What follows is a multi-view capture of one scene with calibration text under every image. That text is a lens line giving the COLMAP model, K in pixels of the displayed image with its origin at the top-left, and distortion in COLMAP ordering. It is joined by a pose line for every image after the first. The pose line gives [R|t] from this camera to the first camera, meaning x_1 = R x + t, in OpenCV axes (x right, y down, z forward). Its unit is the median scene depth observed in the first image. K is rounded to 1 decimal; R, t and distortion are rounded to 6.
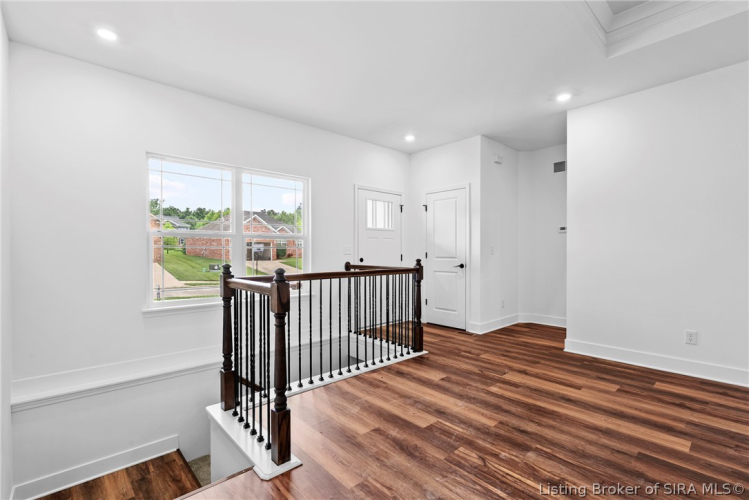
lens RADIAL K [[342.8, 0, 374.1], [0, 342.8, 251.5], [0, 0, 1]] dist [-0.001153, -0.000181]
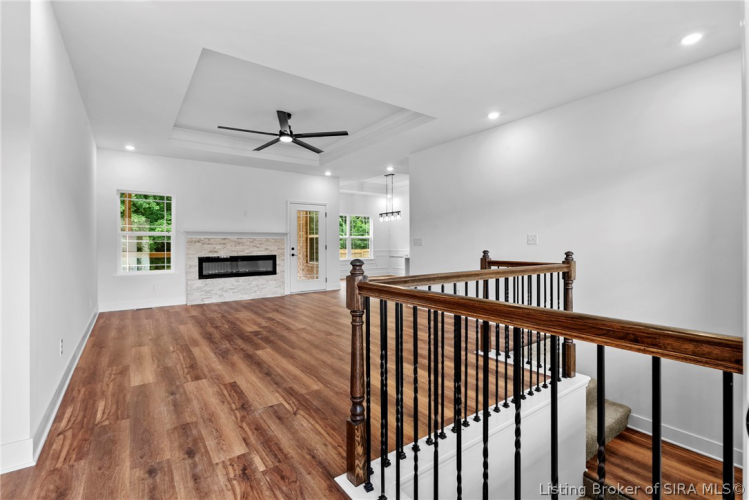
lens RADIAL K [[335.5, 0, 363.9], [0, 335.5, 246.9], [0, 0, 1]] dist [-0.011179, -0.000309]
pose [[-0.989996, 0.011863, 0.140592, 0.086298], [0.012942, 0.999893, 0.006761, 0.011511], [-0.140497, 0.008513, -0.990044, 1.870588]]
